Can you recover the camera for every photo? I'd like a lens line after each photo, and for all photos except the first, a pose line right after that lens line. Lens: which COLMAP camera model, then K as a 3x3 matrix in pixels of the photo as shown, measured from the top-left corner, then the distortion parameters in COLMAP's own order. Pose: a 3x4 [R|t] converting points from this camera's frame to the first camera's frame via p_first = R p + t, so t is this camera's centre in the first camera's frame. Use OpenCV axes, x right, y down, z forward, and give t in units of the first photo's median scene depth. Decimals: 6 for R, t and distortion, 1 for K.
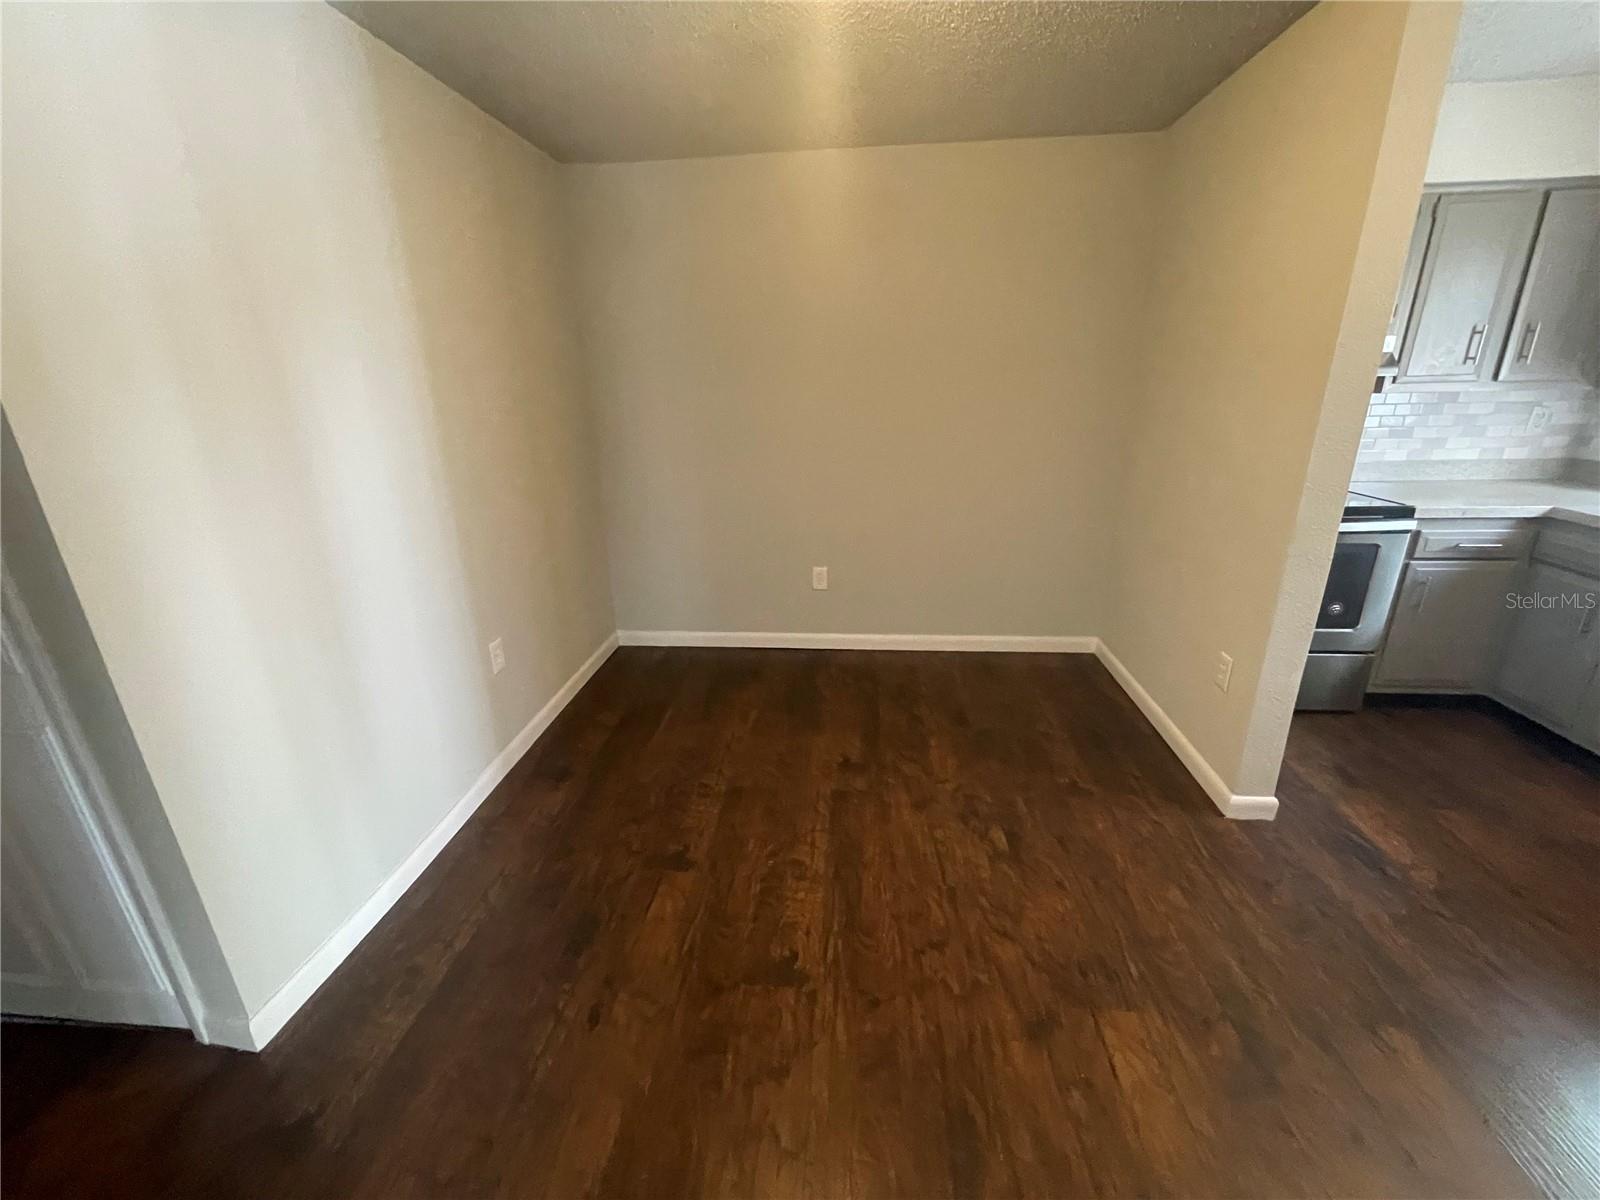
lens RADIAL K [[655.4, 0, 801.2], [0, 655.4, 597.4], [0, 0, 1]] dist [-0.002236, -0.000152]
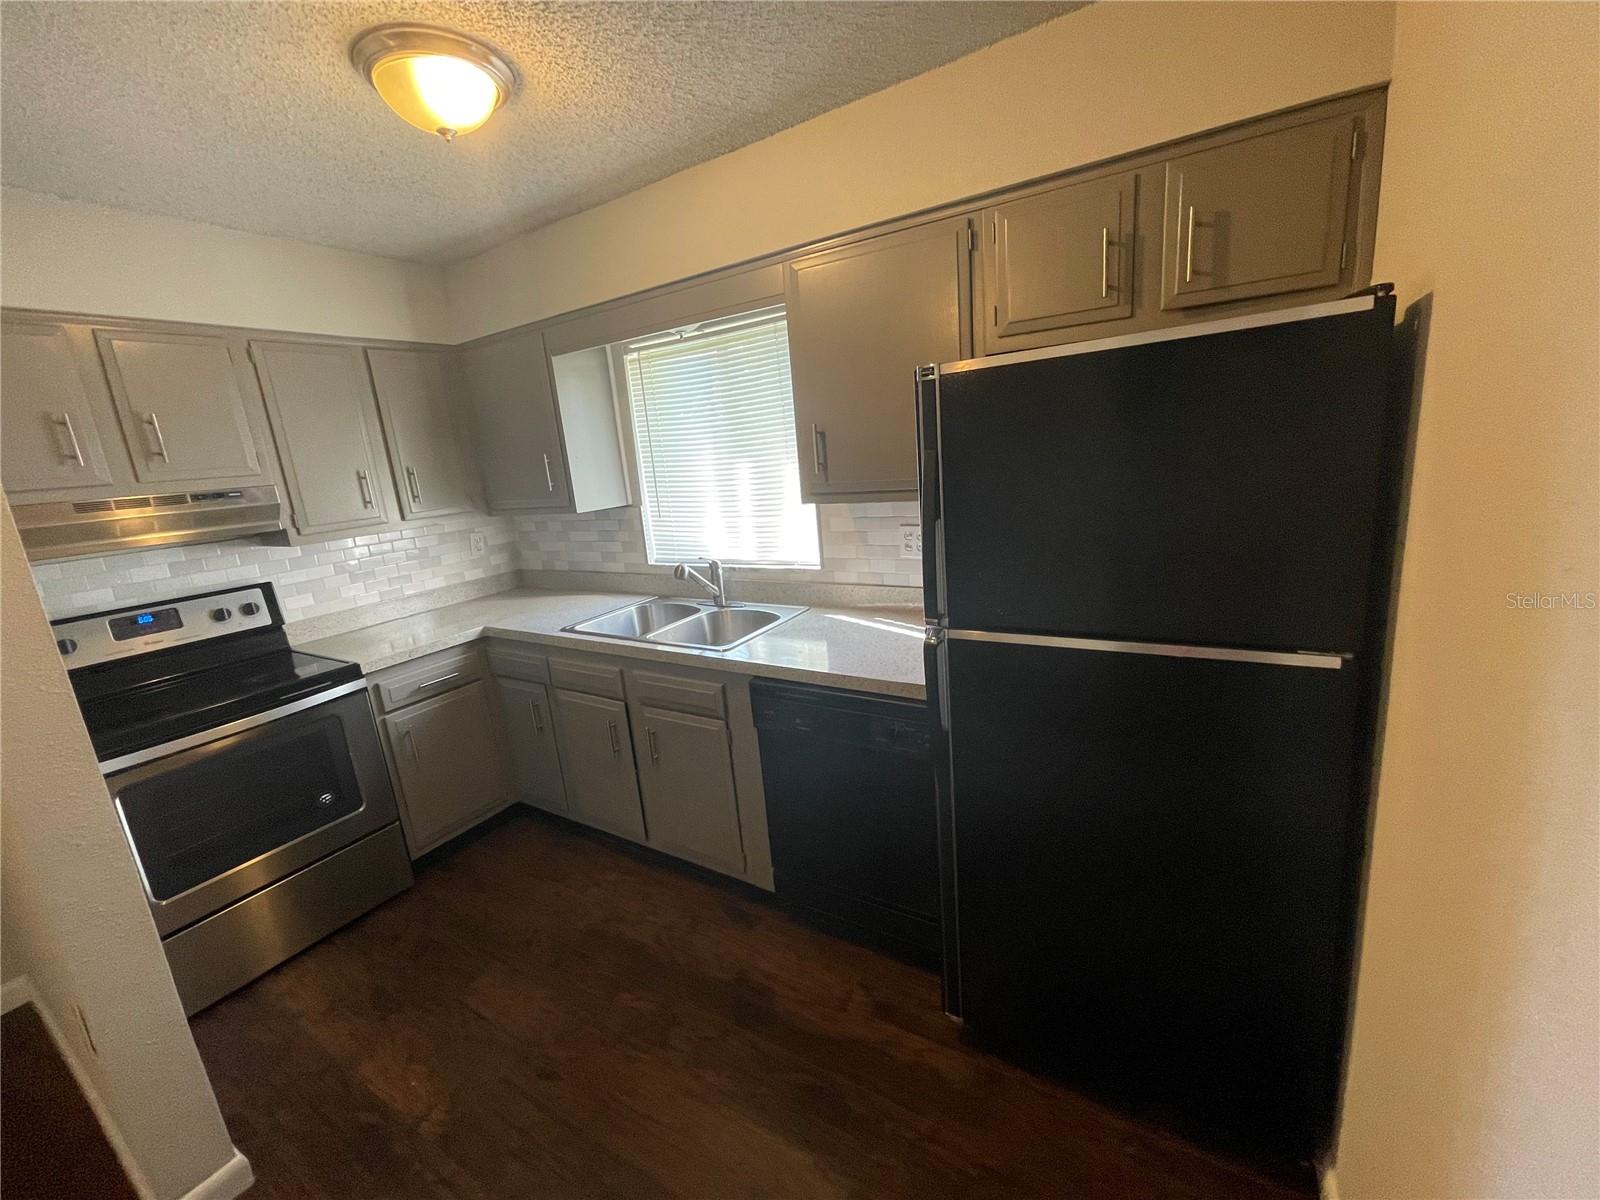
lens RADIAL K [[655.4, 0, 793.6], [0, 655.4, 597.1], [0, 0, 1]] dist [-0.002236, -0.000152]
pose [[0.457217, -0.214521, 0.863095, 0.431323], [0.363001, 0.930968, 0.039094, -0.038093], [-0.811901, 0.295430, 0.503526, 0.024076]]
